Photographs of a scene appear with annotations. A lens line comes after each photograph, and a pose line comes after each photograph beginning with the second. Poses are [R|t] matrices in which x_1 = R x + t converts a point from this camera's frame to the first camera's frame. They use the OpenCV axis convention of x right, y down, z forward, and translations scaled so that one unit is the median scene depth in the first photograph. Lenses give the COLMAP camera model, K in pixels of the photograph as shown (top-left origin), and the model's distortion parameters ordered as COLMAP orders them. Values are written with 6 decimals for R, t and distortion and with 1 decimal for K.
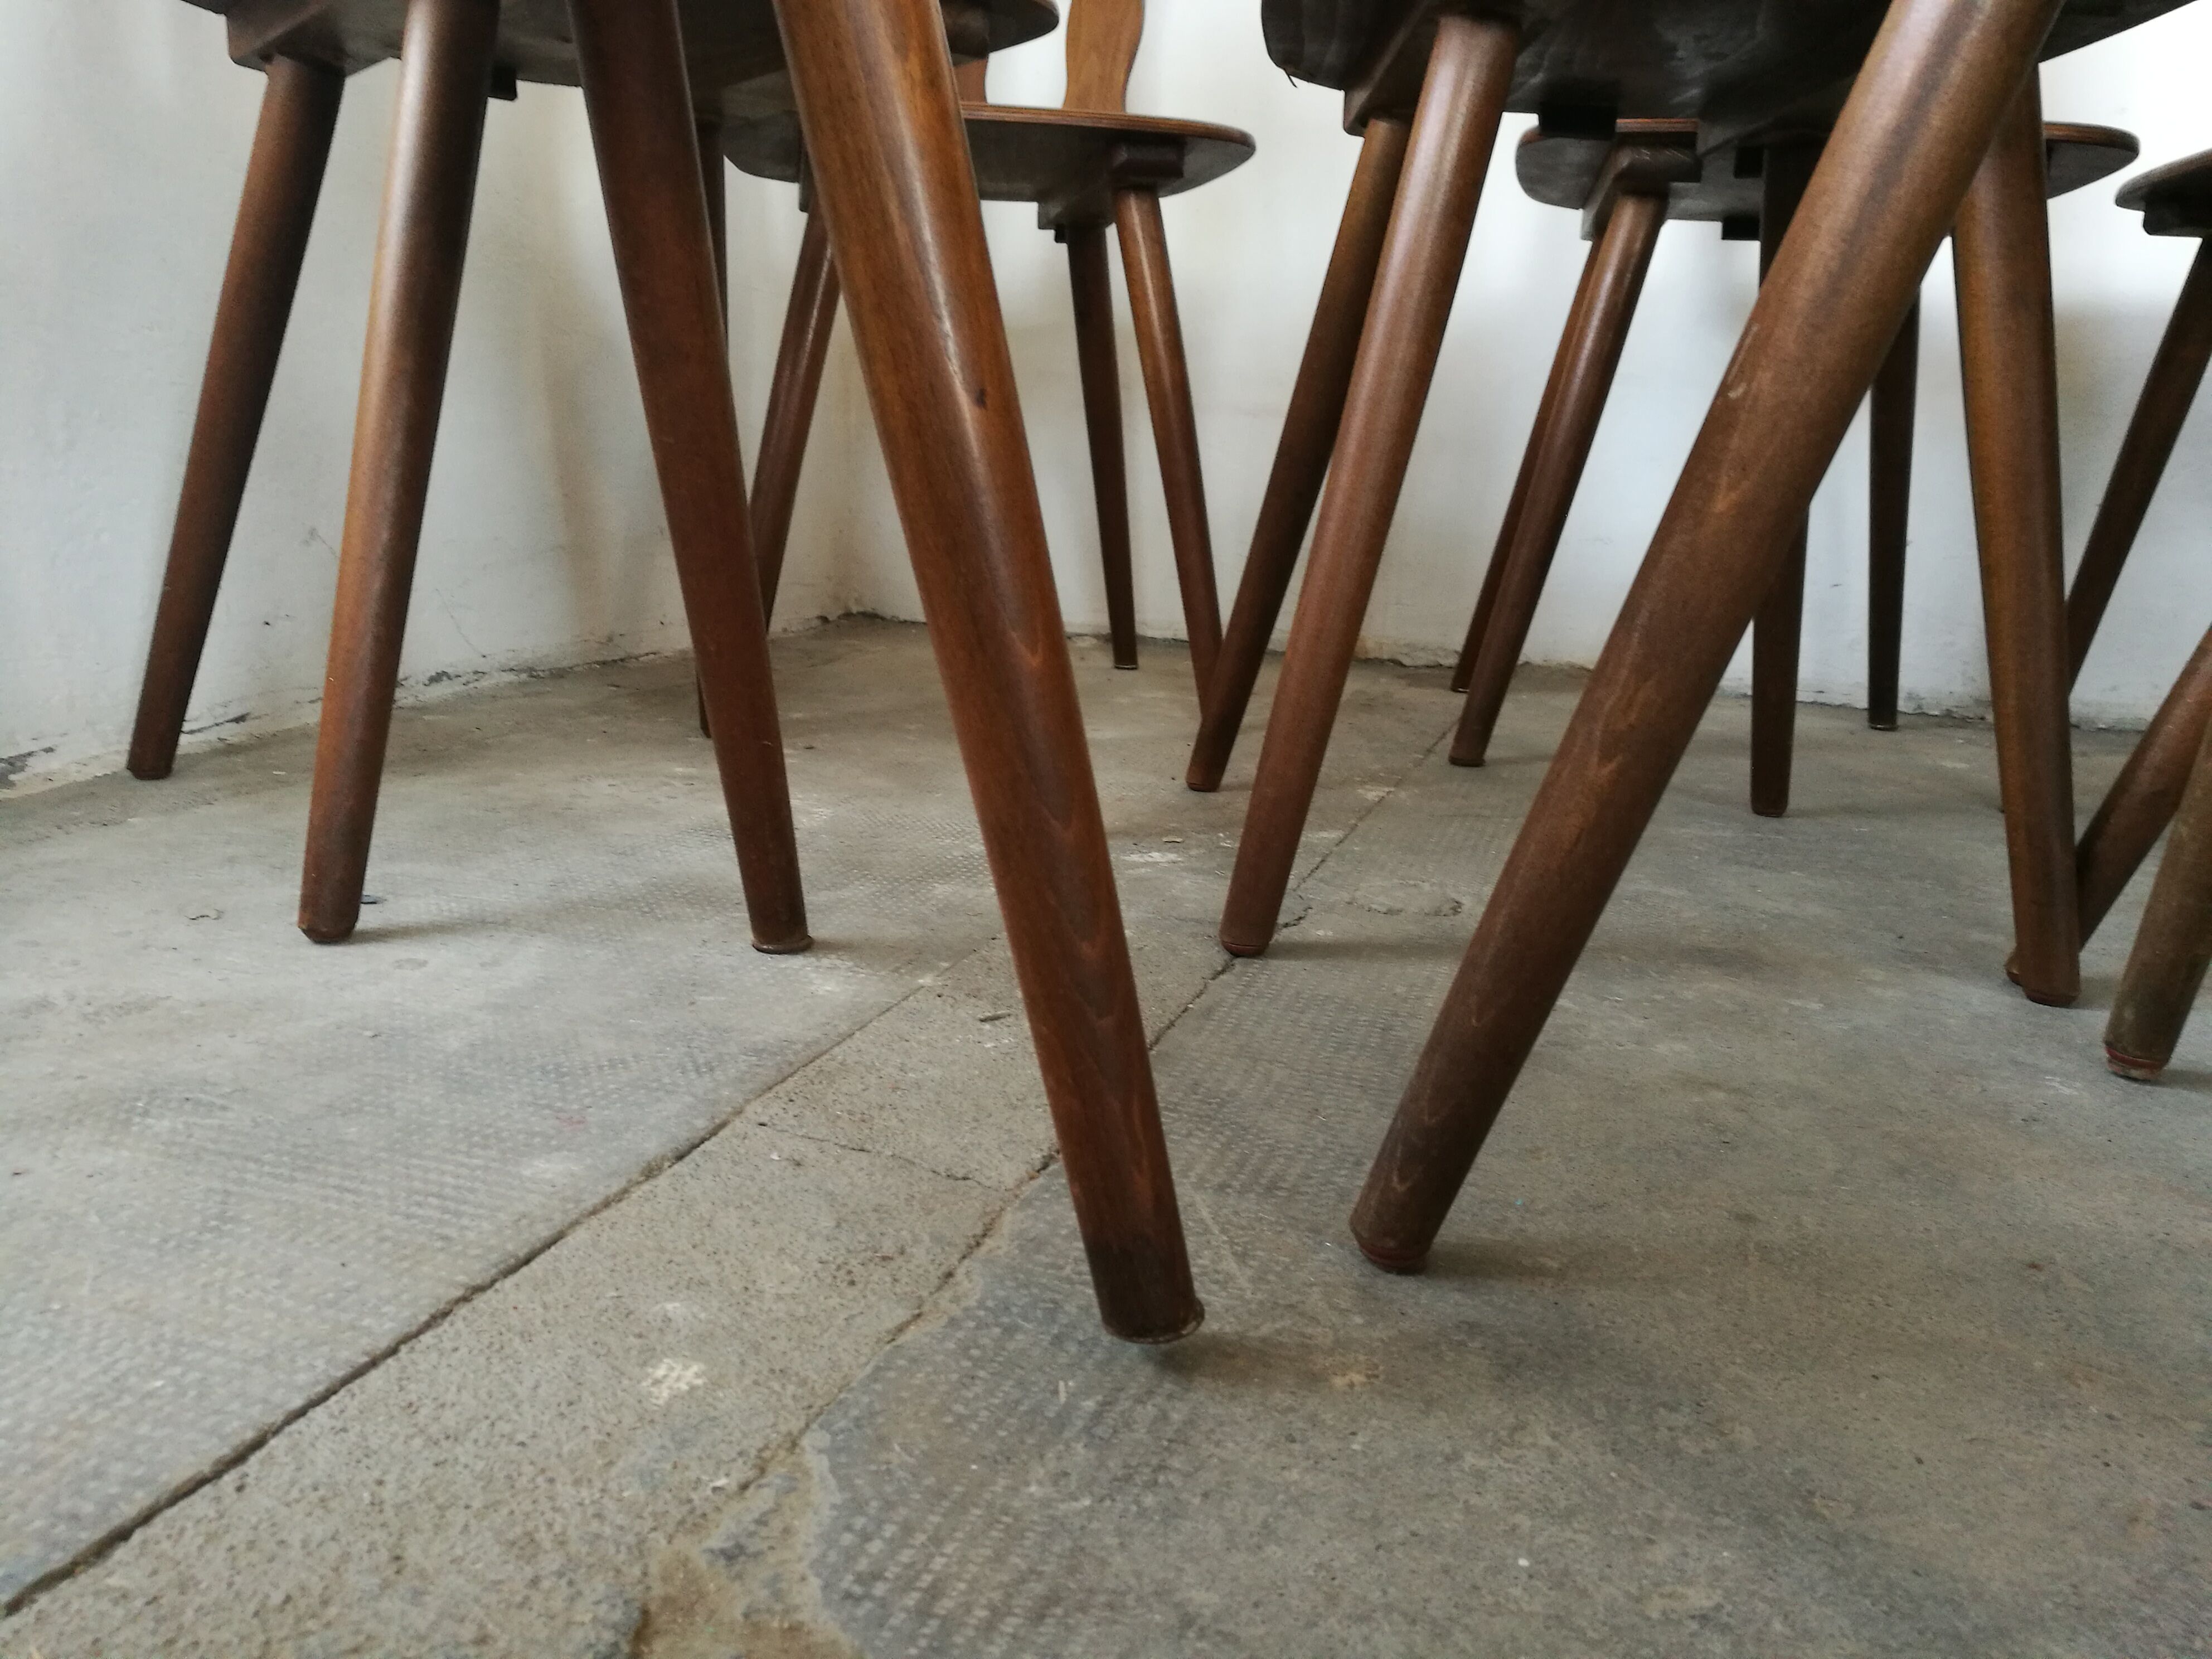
lens RADIAL K [[1735.7, 0, 1137.6], [0, 1735.7, 837.2], [0, 0, 1]] dist [-0.009677, 0.016615]
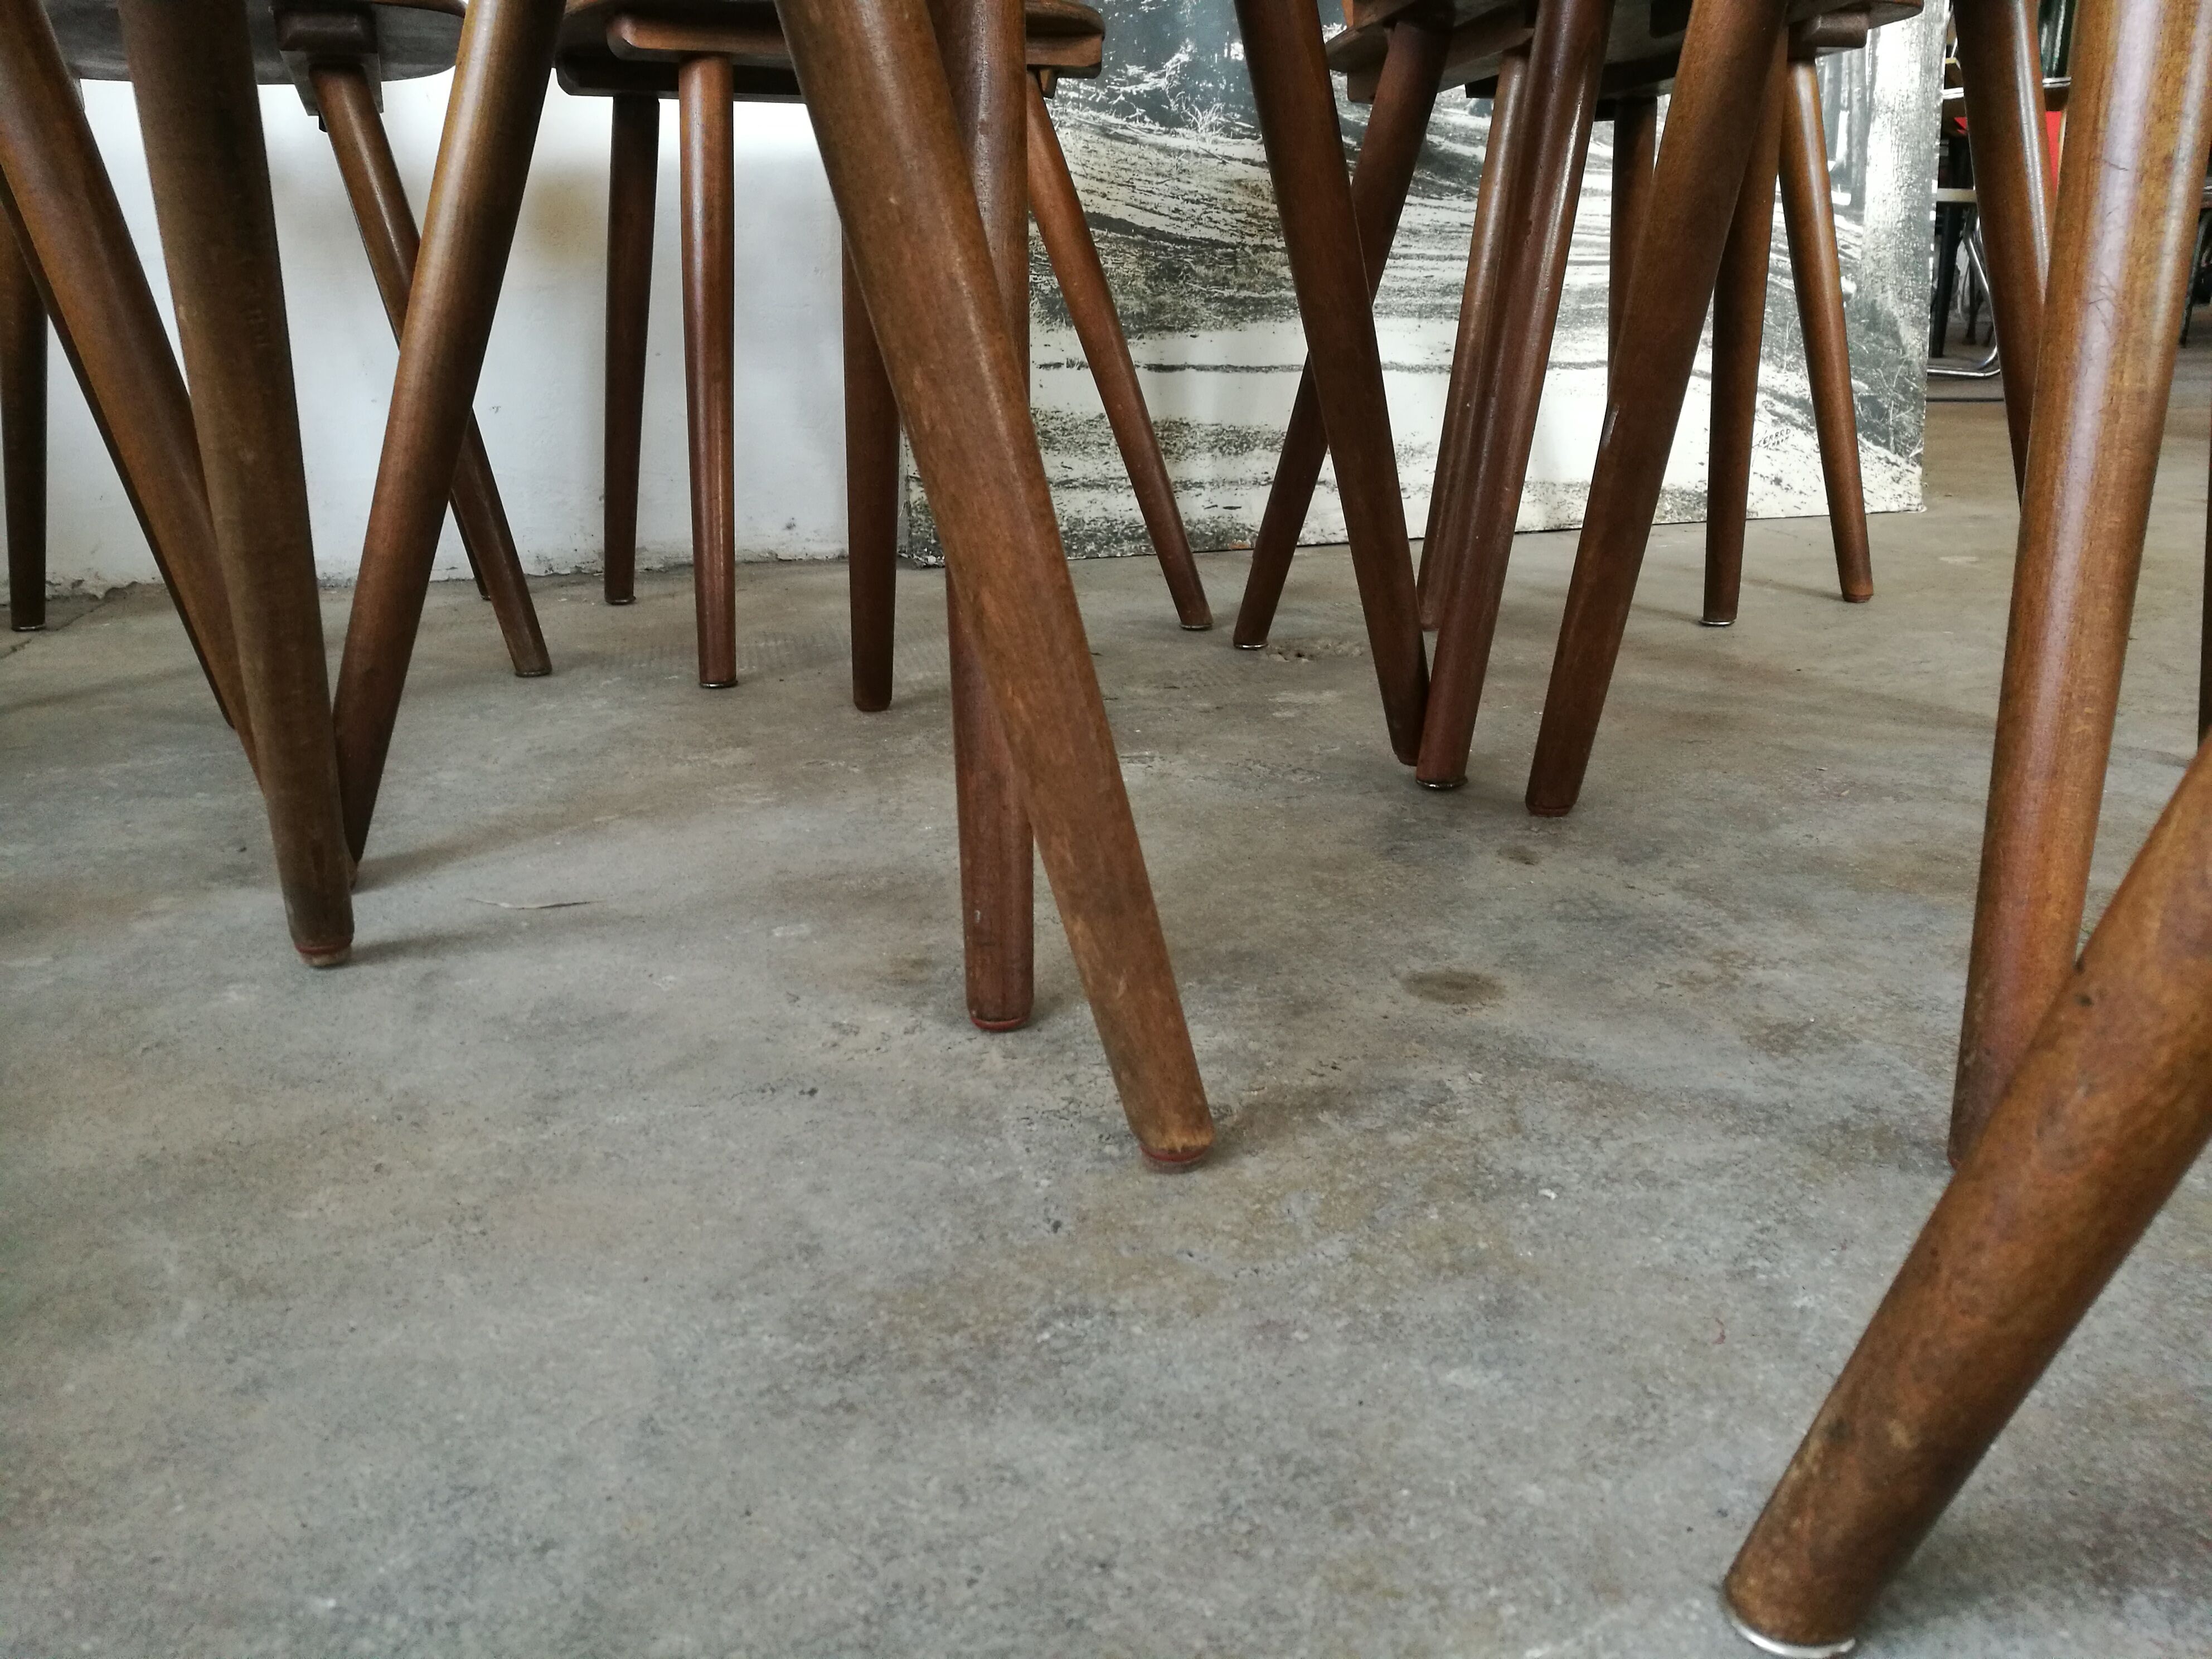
lens RADIAL K [[1735.7, 0, 1103.3], [0, 1735.7, 829.7], [0, 0, 1]] dist [-0.009677, 0.016615]
pose [[0.849745, -0.225967, 0.476311, 0.424084], [0.188954, 0.974000, 0.124979, 0.017536], [-0.492169, -0.016200, 0.870349, -0.094277]]
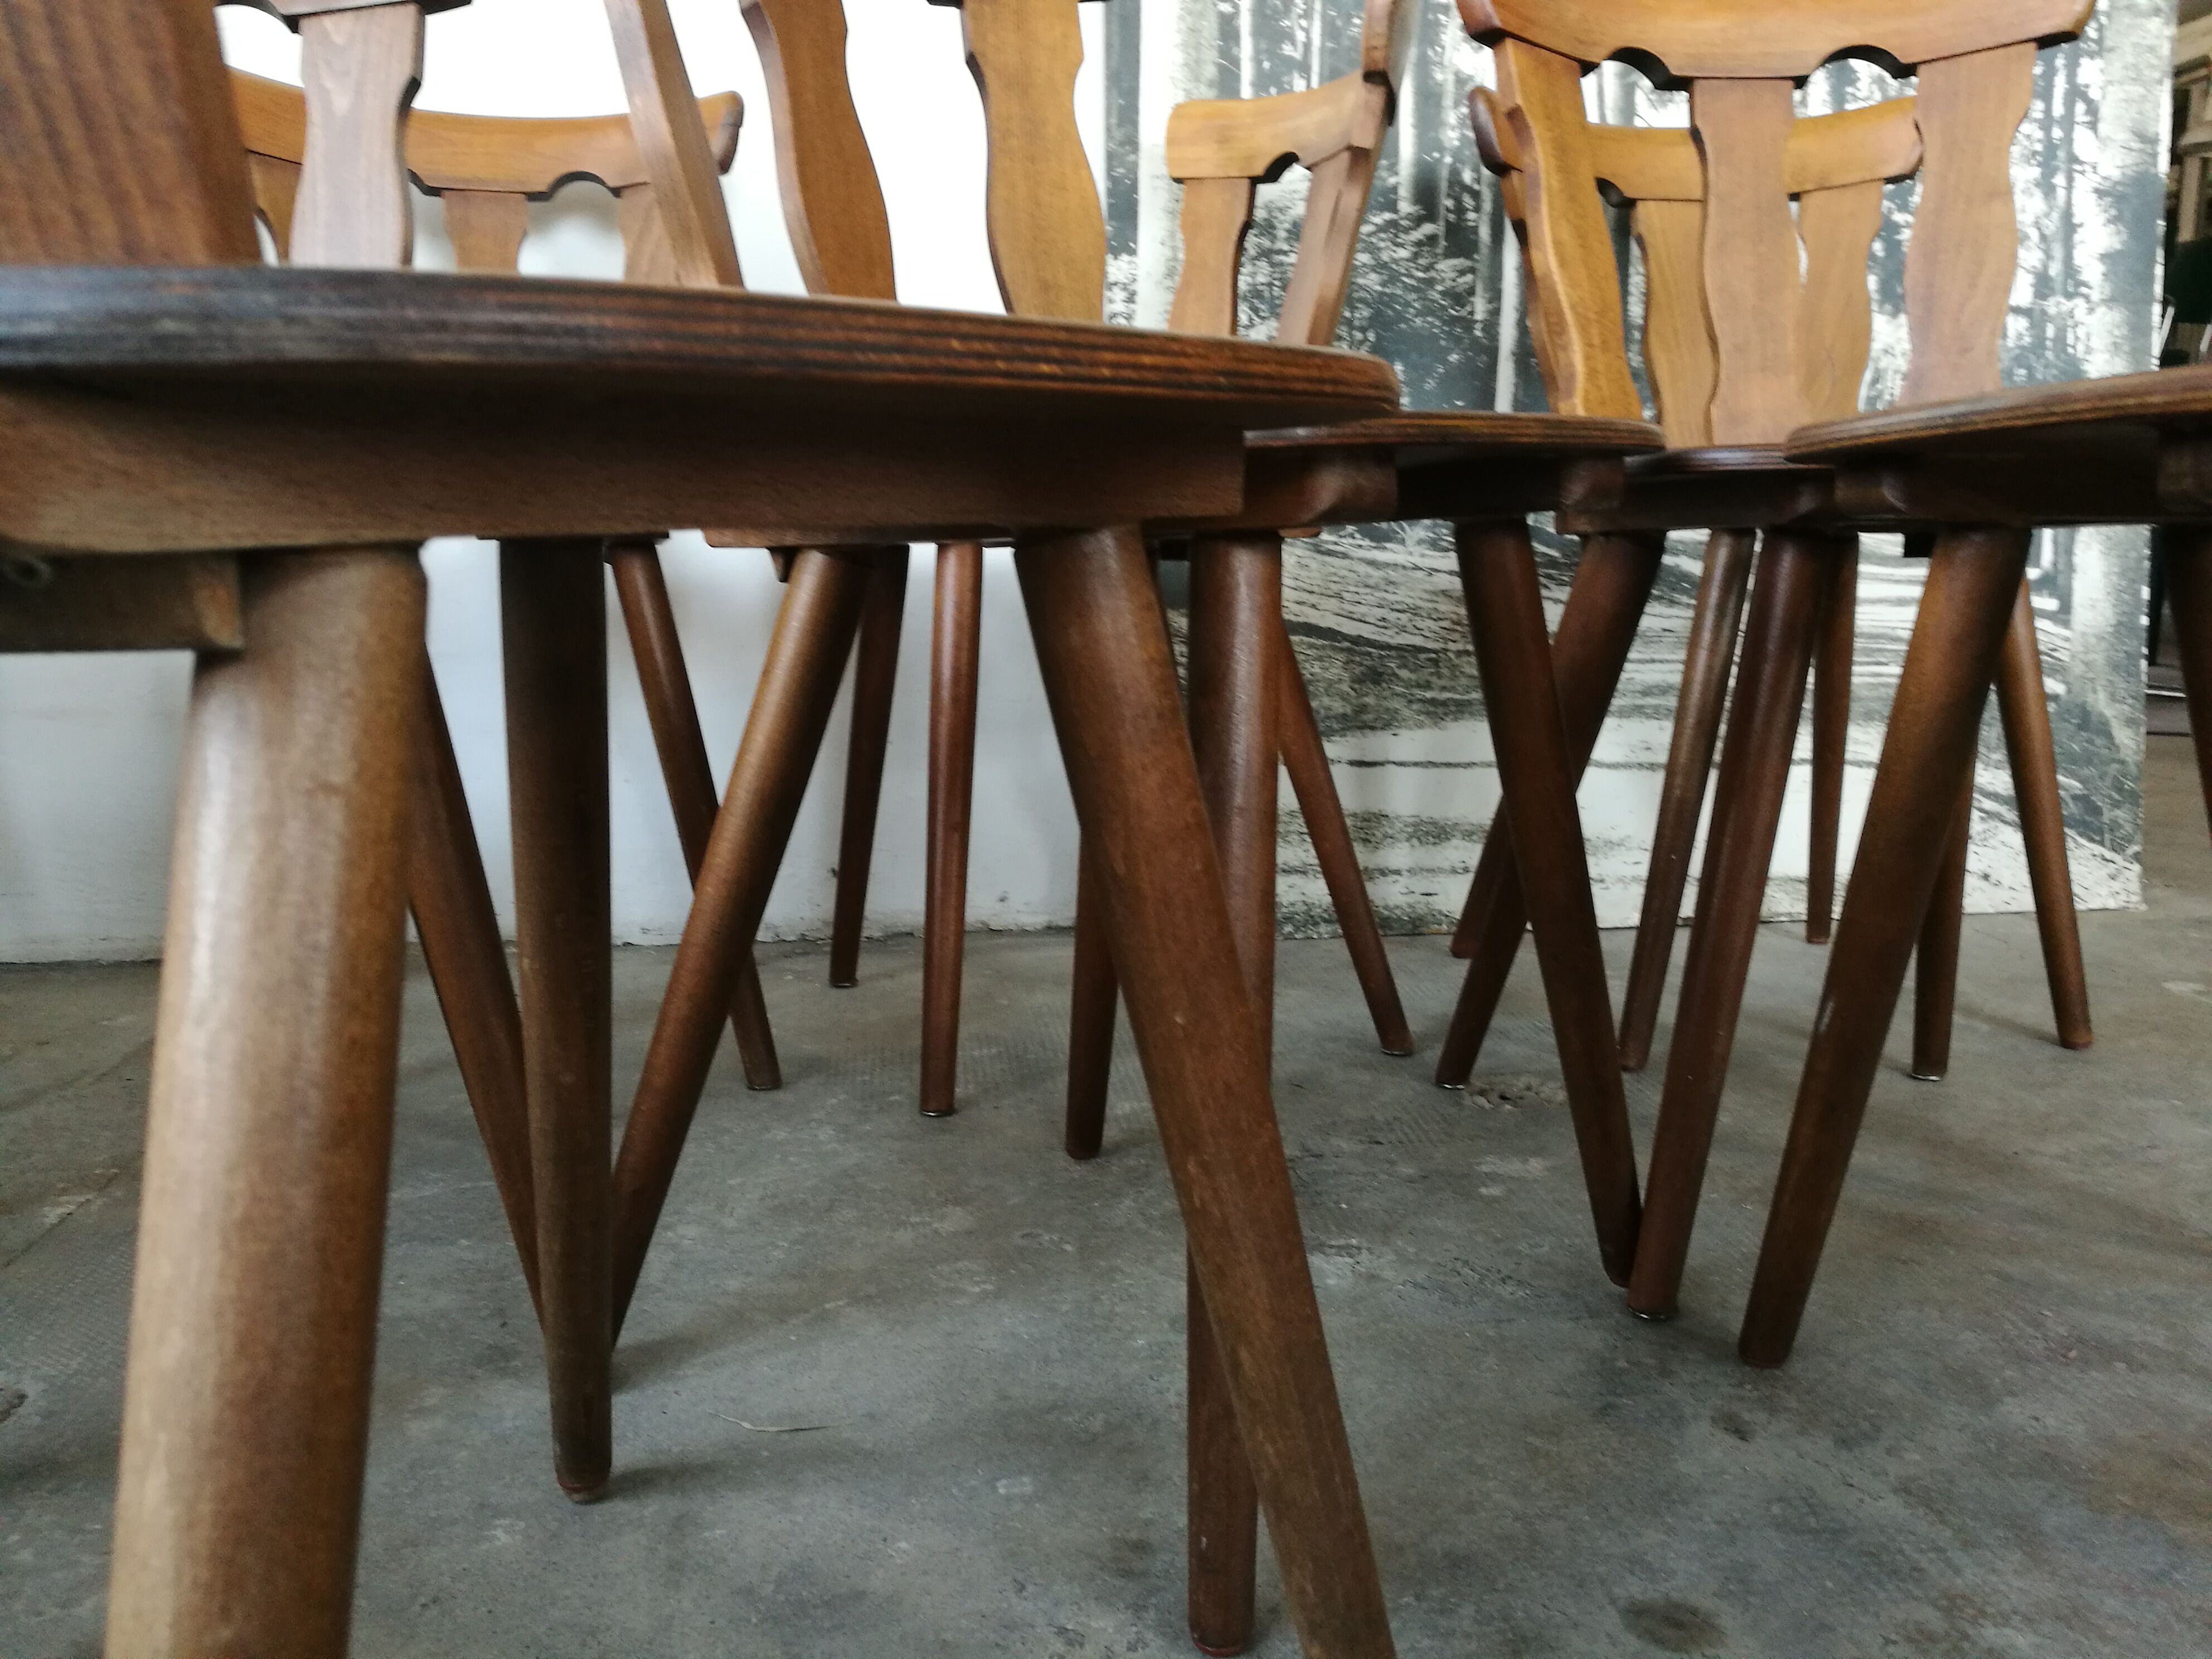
lens RADIAL K [[1735.7, 0, 1107.3], [0, 1735.7, 844.6], [0, 0, 1]] dist [-0.009677, 0.016615]
pose [[0.899822, -0.135826, 0.414575, 0.406720], [0.155275, 0.987781, -0.013396, -0.171000], [-0.407689, 0.076427, 0.909917, -0.130365]]
